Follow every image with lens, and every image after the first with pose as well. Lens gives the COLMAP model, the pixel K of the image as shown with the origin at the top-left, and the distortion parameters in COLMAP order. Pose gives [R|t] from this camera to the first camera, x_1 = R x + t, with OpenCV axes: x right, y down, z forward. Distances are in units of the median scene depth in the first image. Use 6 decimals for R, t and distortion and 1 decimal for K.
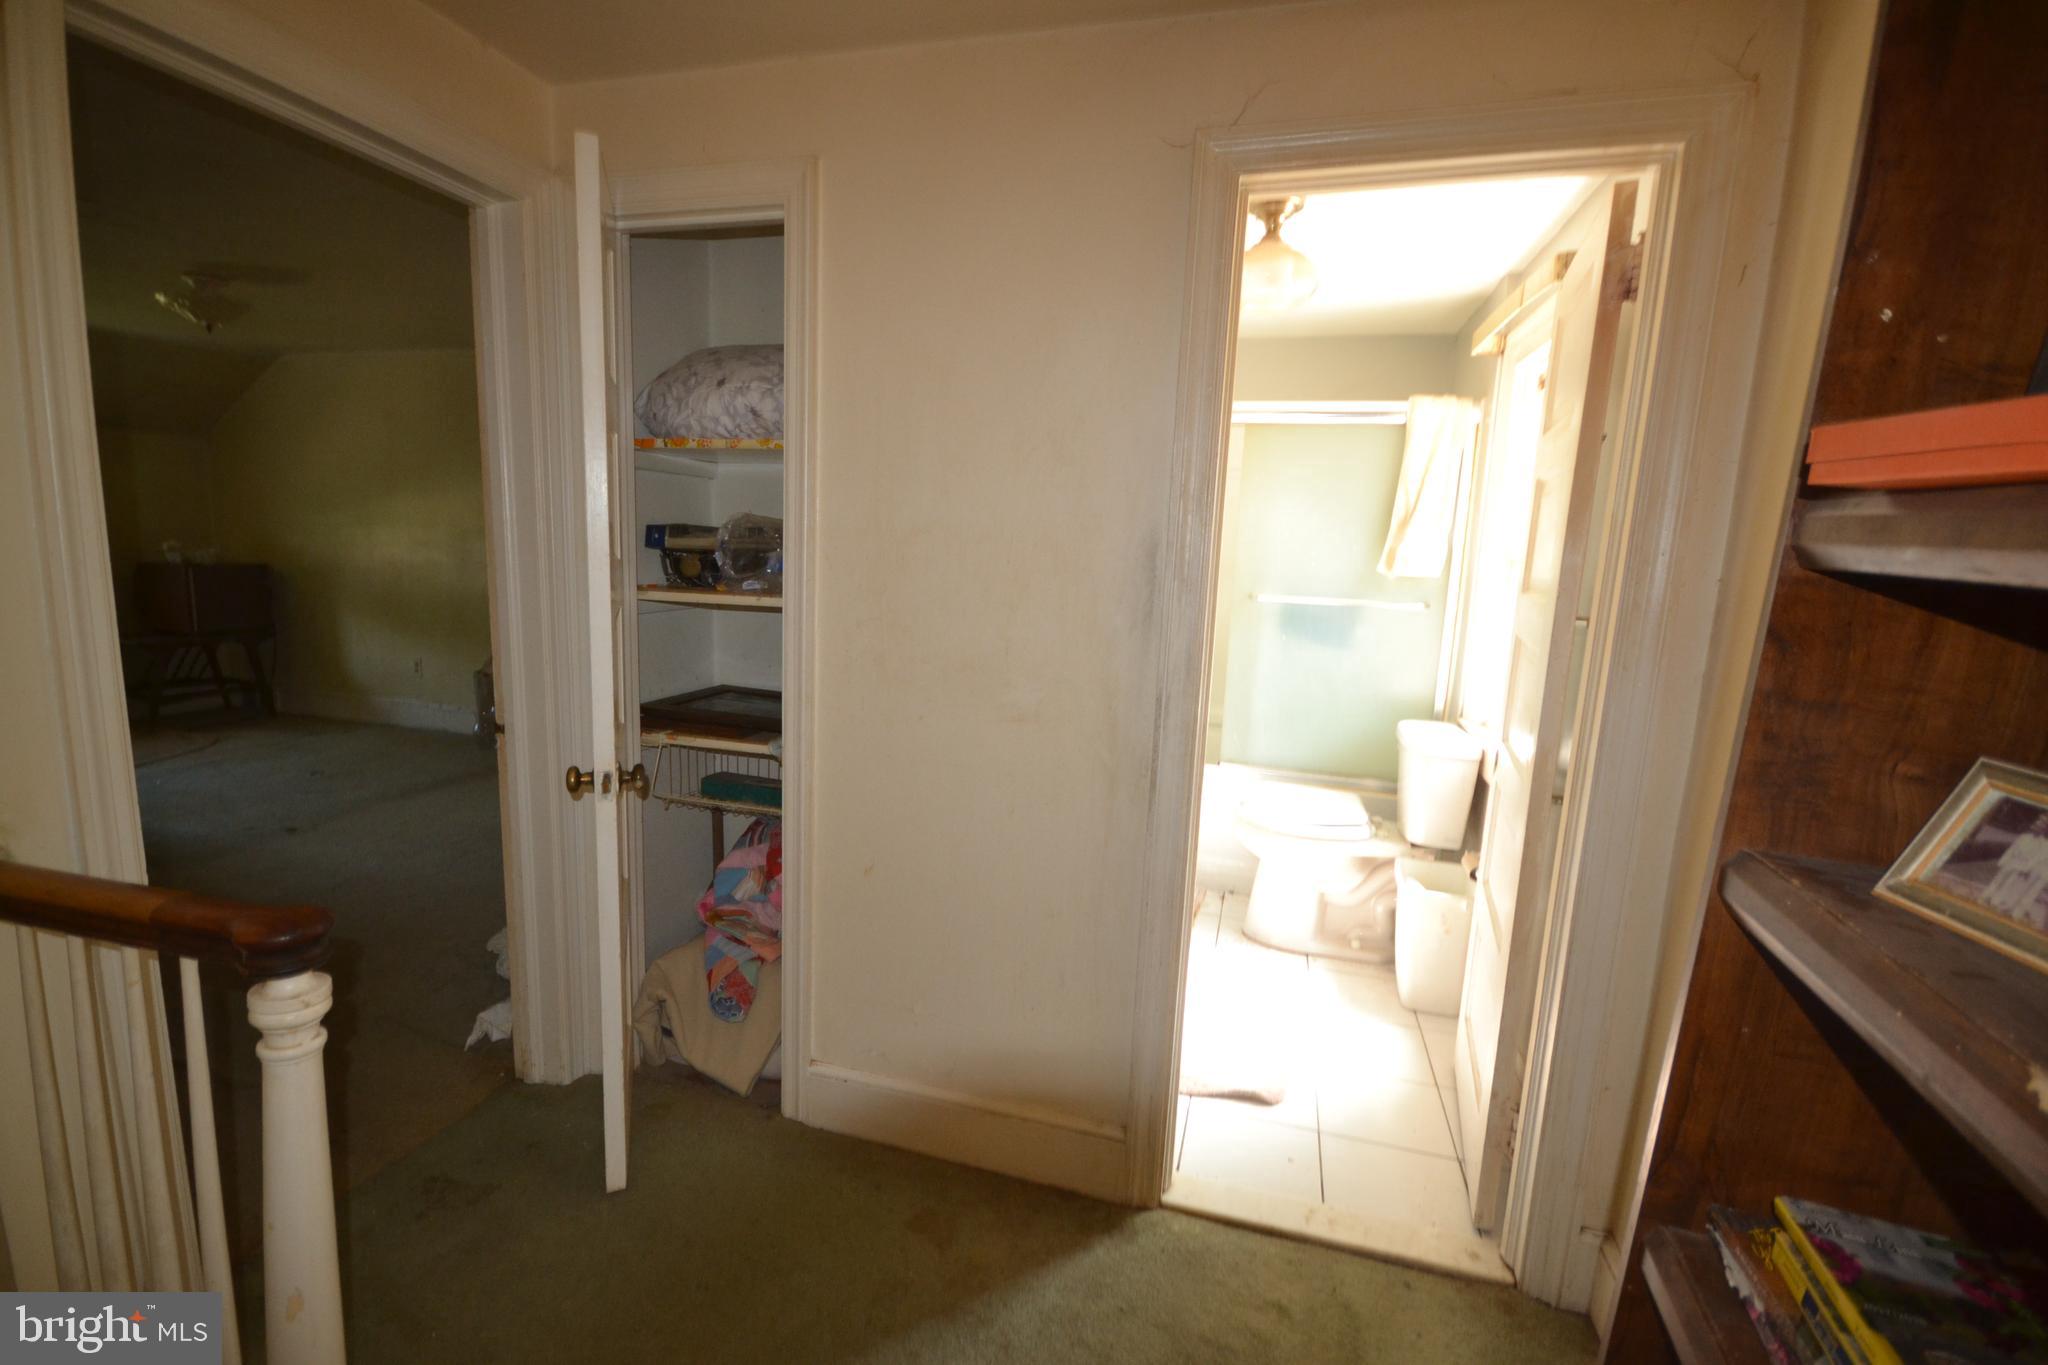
lens RADIAL K [[882.6, 0, 1024.0], [0, 882.6, 682.5], [0, 0, 1]] dist [-0.001359, -0.012122]
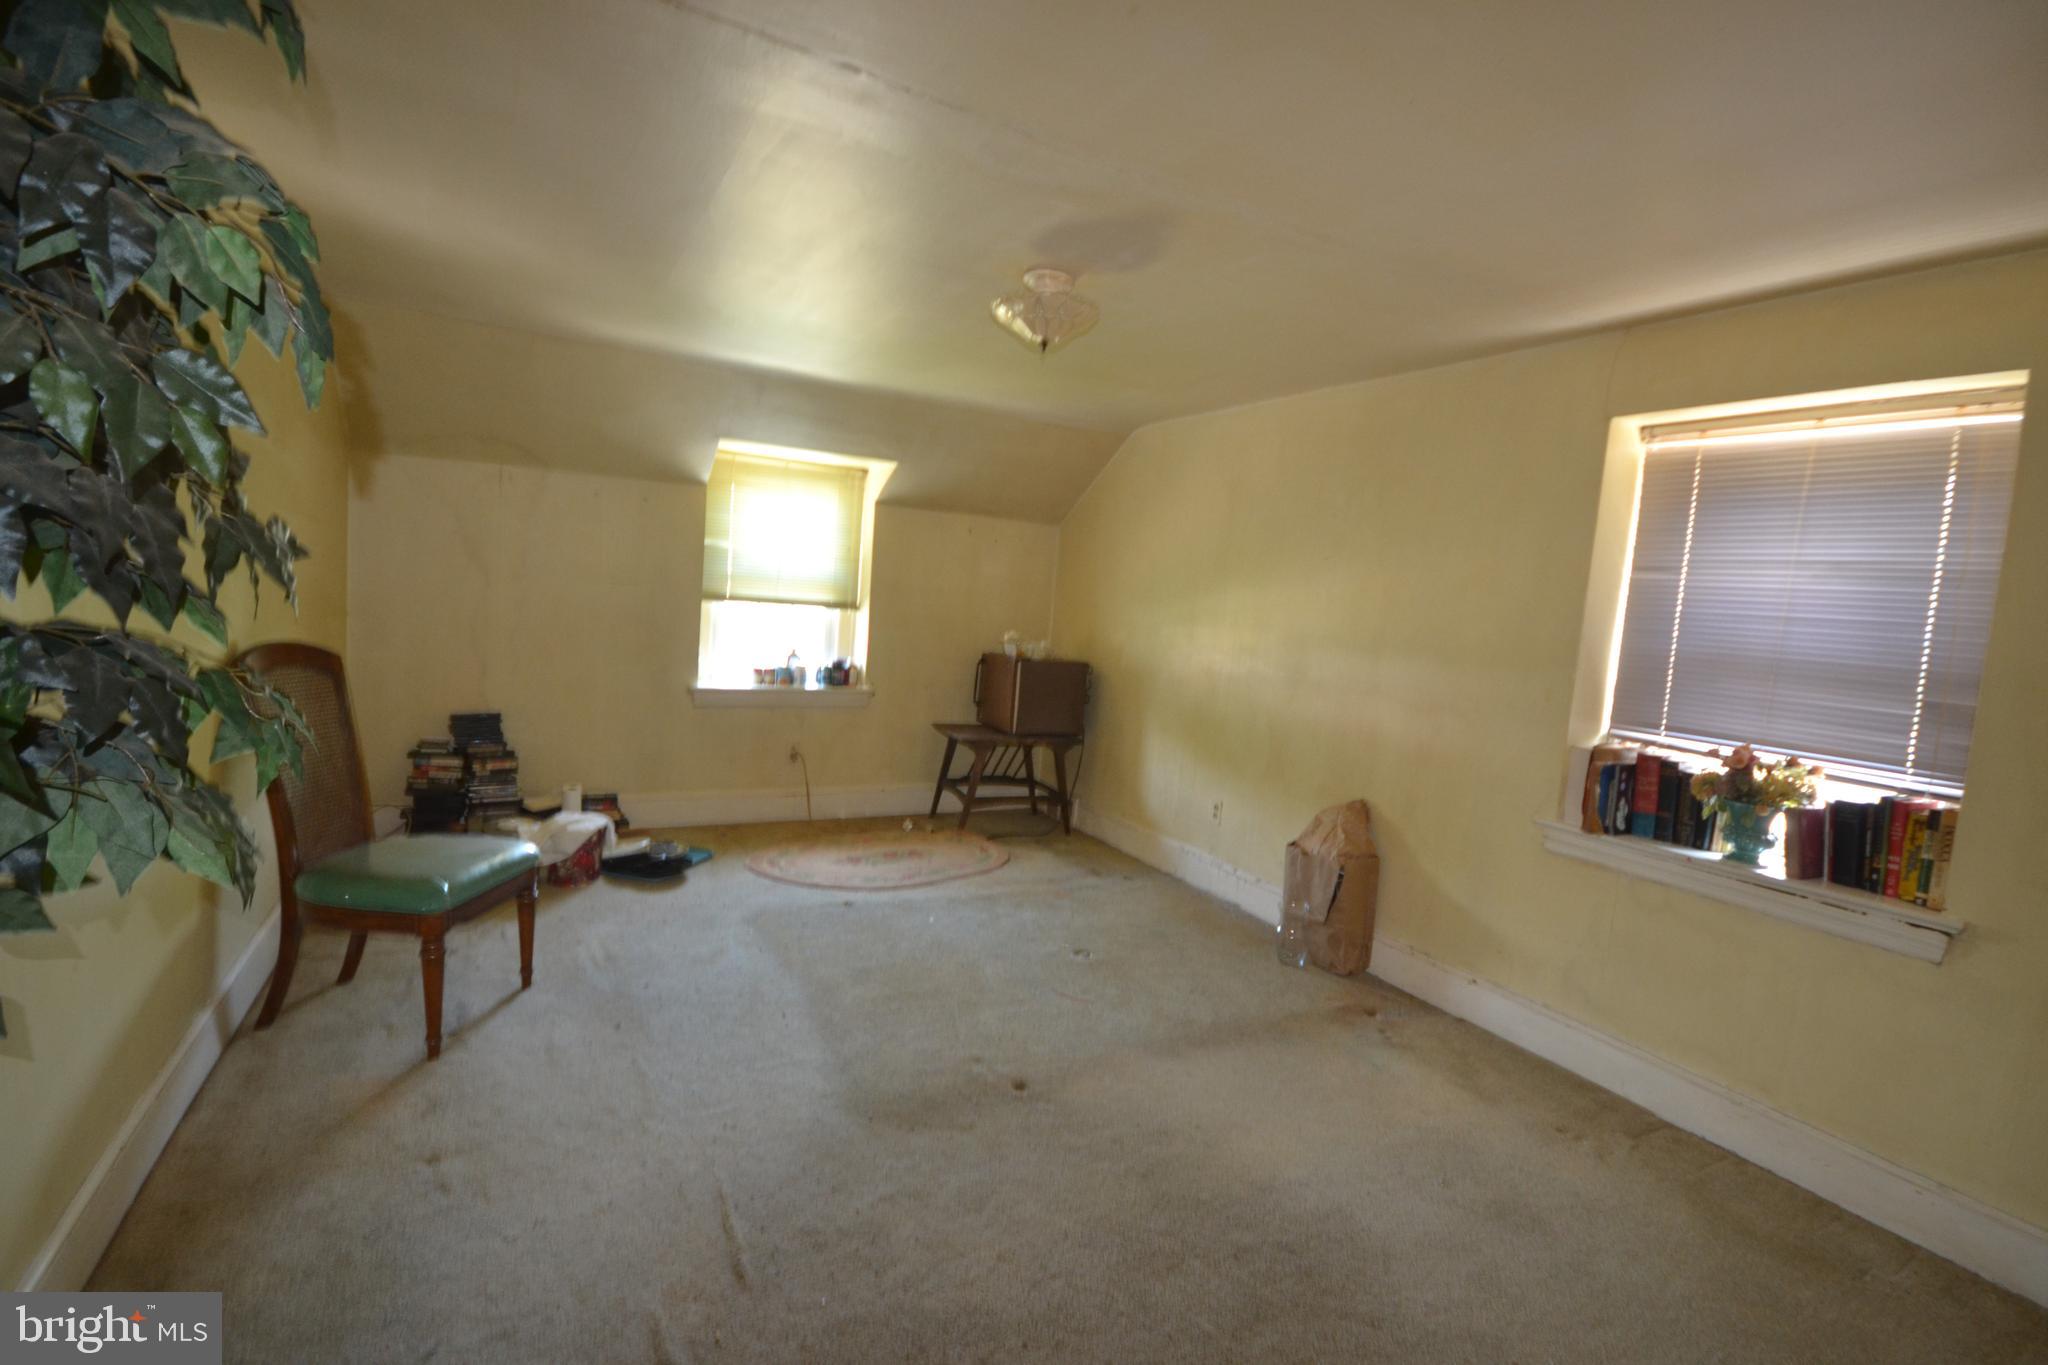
lens RADIAL K [[882.6, 0, 1024.0], [0, 882.6, 682.5], [0, 0, 1]] dist [-0.001359, -0.012122]
pose [[0.681741, 0.082933, -0.726878, -0.340006], [-0.164066, 0.985579, -0.041429, -0.088091], [0.712959, 0.147500, 0.685516, 0.451254]]
